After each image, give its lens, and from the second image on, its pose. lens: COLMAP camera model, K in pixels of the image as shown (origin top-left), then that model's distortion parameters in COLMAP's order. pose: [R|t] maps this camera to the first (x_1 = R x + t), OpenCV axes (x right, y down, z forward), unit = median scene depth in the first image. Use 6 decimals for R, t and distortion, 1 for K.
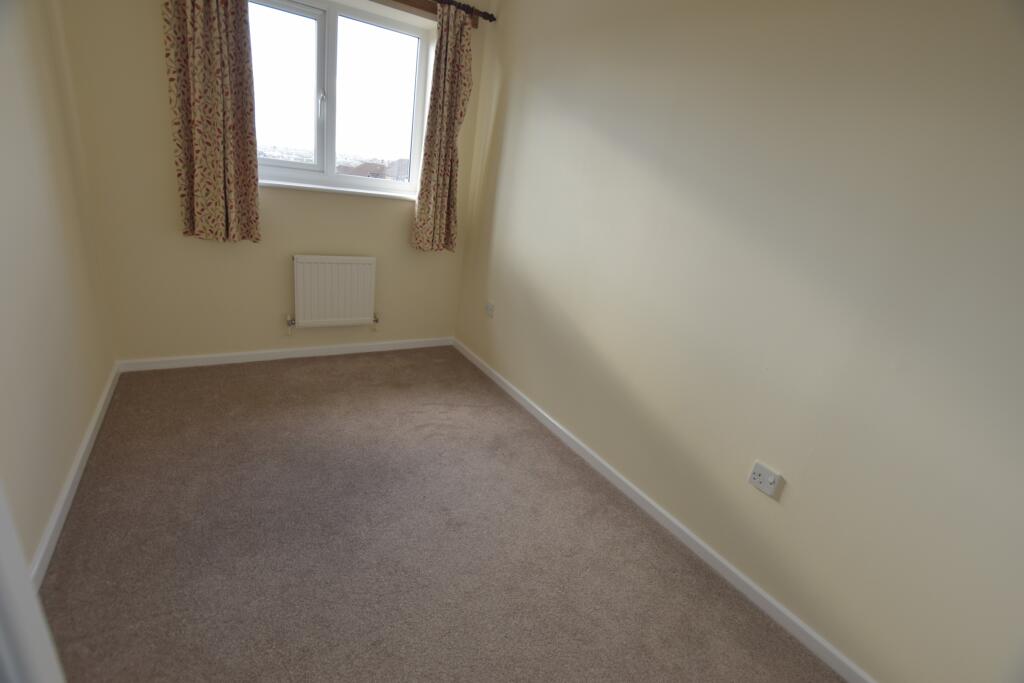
lens RADIAL K [[463.1, 0, 512.0], [0, 463.1, 341.5], [0, 0, 1]] dist [-0.001327, 0.000000]
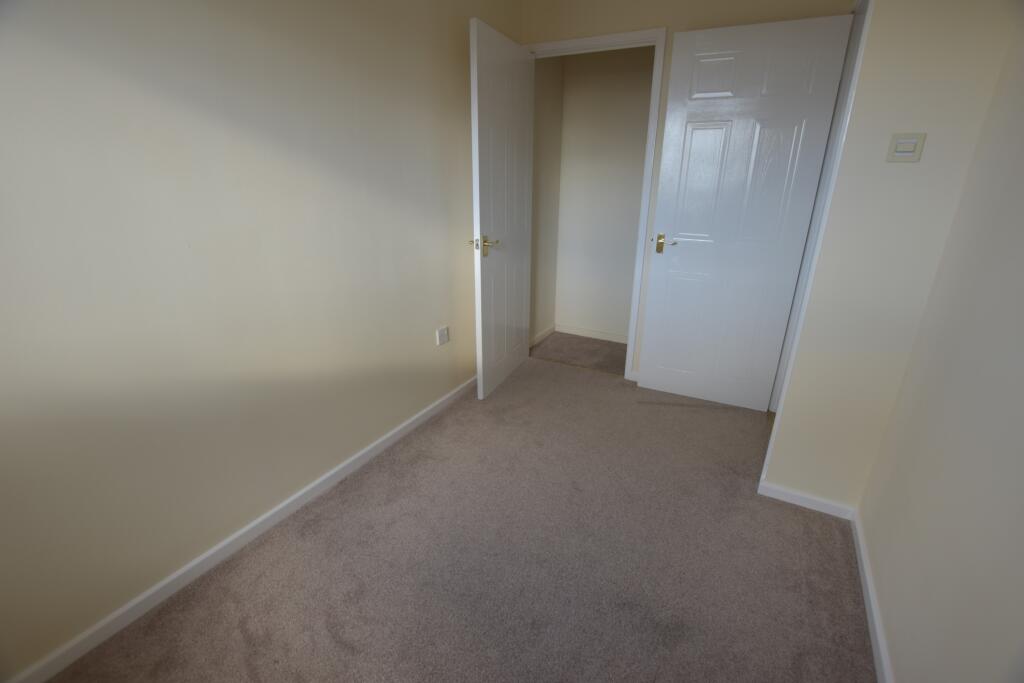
lens RADIAL K [[463.1, 0, 512.0], [0, 463.1, 341.5], [0, 0, 1]] dist [-0.001327, 0.000000]
pose [[-0.511534, -0.406614, 0.756966, -0.663230], [0.217072, 0.791222, 0.571706, -0.453824], [-0.831392, 0.456763, -0.316472, 0.986715]]
